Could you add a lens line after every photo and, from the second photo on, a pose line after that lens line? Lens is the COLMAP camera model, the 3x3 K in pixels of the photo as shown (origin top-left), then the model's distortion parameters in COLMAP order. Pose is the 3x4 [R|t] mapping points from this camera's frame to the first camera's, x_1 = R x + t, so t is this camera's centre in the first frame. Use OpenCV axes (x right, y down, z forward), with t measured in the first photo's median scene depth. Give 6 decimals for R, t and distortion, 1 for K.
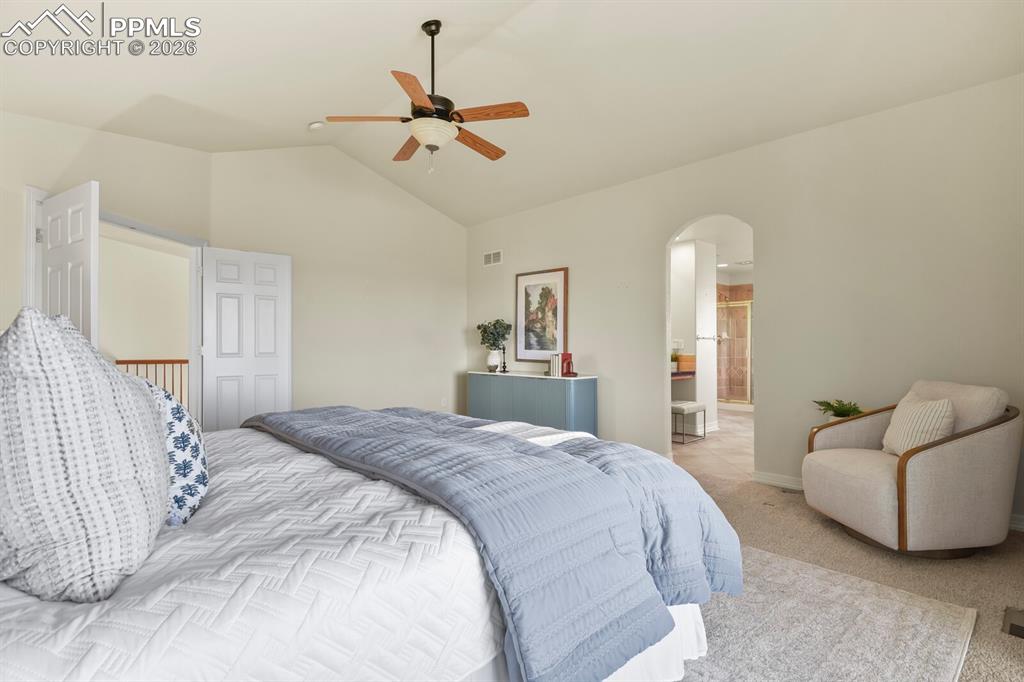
lens RADIAL K [[497.3, 0, 513.3], [0, 497.3, 344.1], [0, 0, 1]] dist [-0.009125, -0.000496]
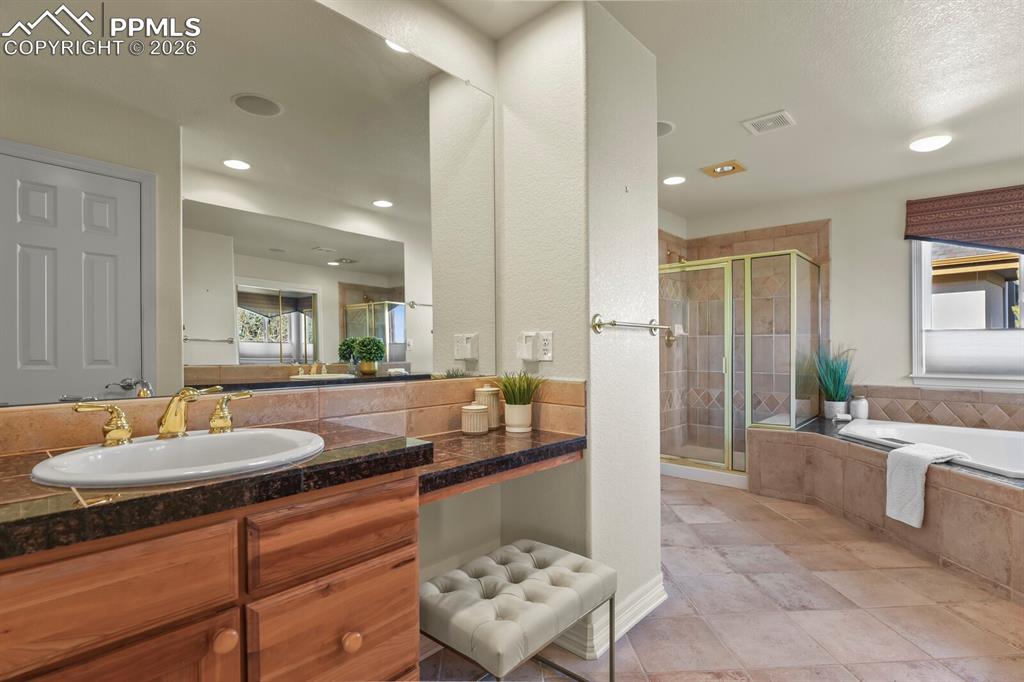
lens RADIAL K [[497.3, 0, 512.3], [0, 497.3, 342.6], [0, 0, 1]] dist [-0.009125, -0.000496]
pose [[0.996396, -0.000813, 0.084824, 0.228701], [0.001831, 0.999927, -0.011917, 0.001314], [-0.084808, 0.012030, 0.996325, 0.545640]]
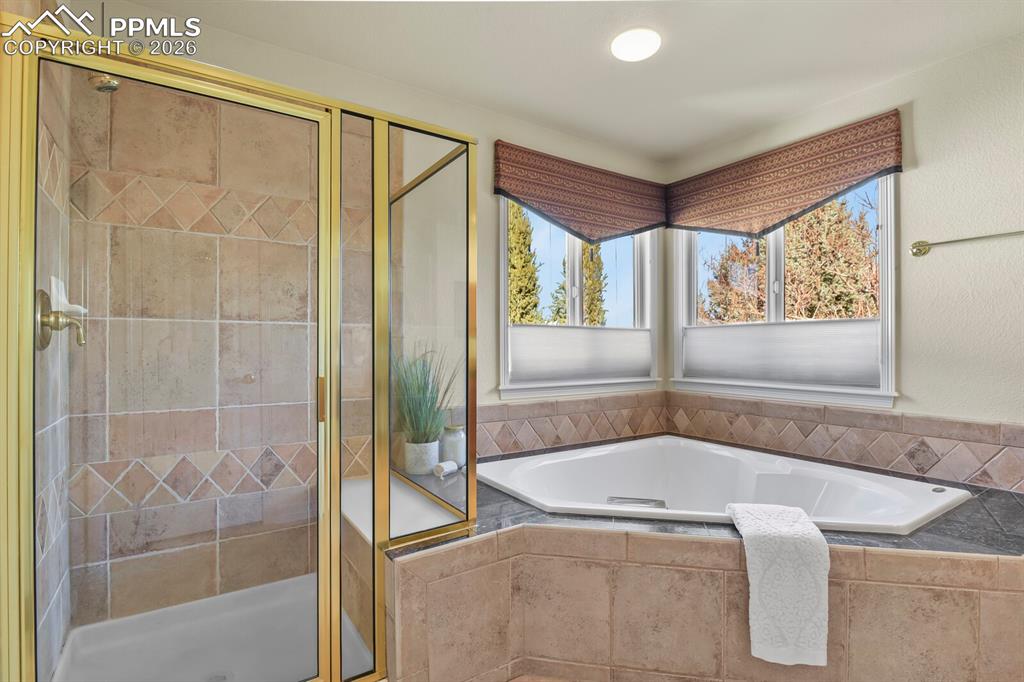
lens RADIAL K [[497.3, 0, 515.8], [0, 497.3, 341.9], [0, 0, 1]] dist [-0.009125, -0.000496]
pose [[0.153213, 0.008291, 0.988158, 0.315568], [0.005320, 0.999943, -0.009214, 0.000180], [-0.988179, 0.006669, 0.153160, 0.911804]]
